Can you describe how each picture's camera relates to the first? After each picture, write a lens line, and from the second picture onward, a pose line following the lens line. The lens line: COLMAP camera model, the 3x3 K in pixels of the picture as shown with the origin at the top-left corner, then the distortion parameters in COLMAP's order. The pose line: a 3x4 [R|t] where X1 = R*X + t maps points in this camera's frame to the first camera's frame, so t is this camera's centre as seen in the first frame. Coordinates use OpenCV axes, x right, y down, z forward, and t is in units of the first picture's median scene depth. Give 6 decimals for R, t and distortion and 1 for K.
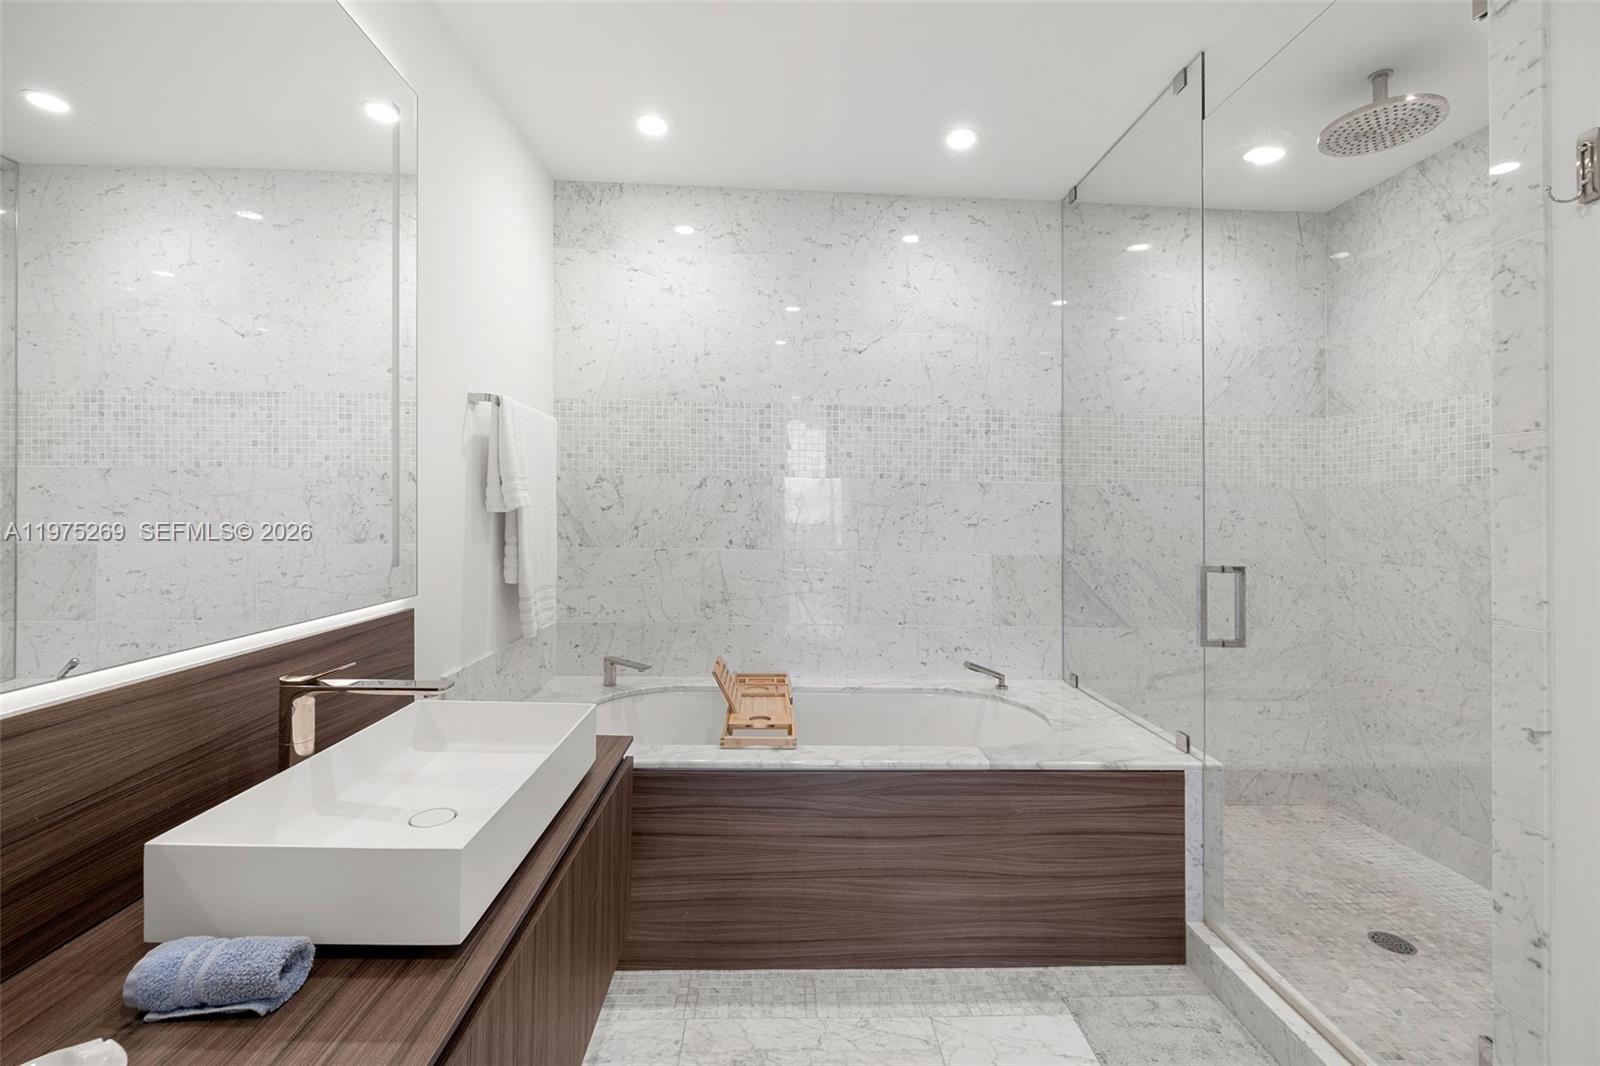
lens RADIAL K [[671.3, 0, 796.6], [0, 671.3, 523.6], [0, 0, 1]] dist [-0.001238, -0.000662]
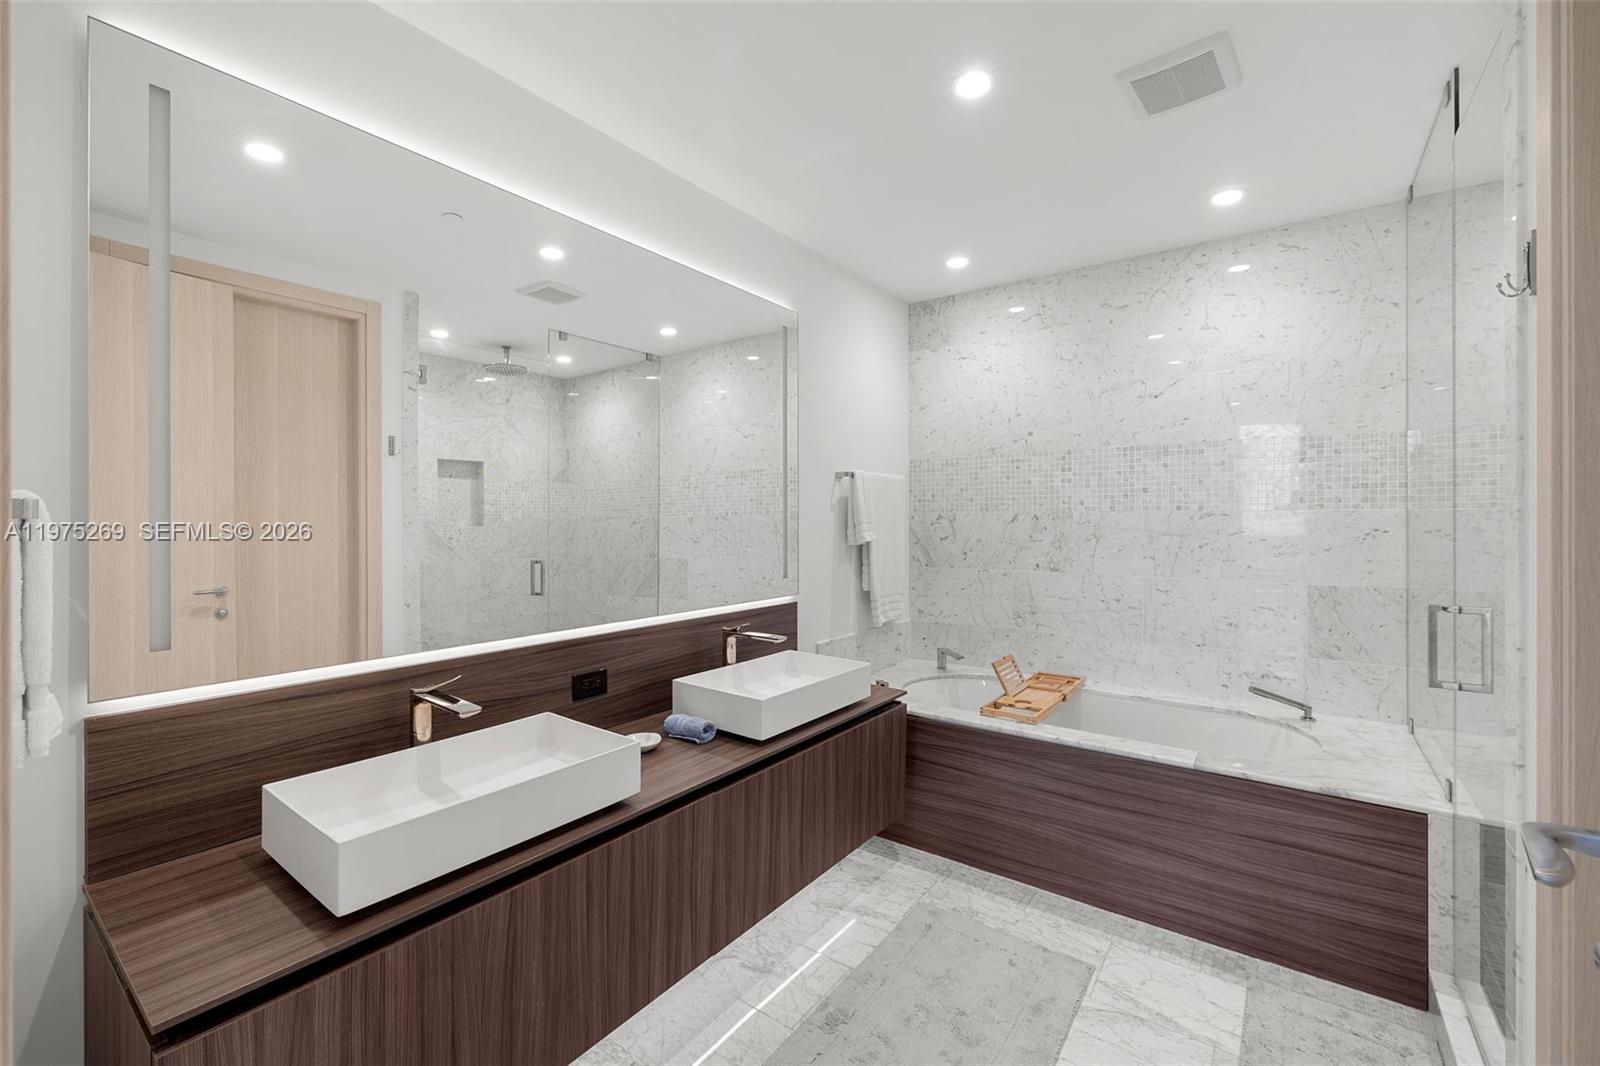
lens RADIAL K [[671.3, 0, 801.0], [0, 671.3, 531.5], [0, 0, 1]] dist [-0.001238, -0.000662]
pose [[0.781307, -0.007778, -0.624099, 0.448544], [0.004952, 0.999968, -0.006264, -0.039818], [0.624128, 0.001804, 0.781320, -0.315339]]
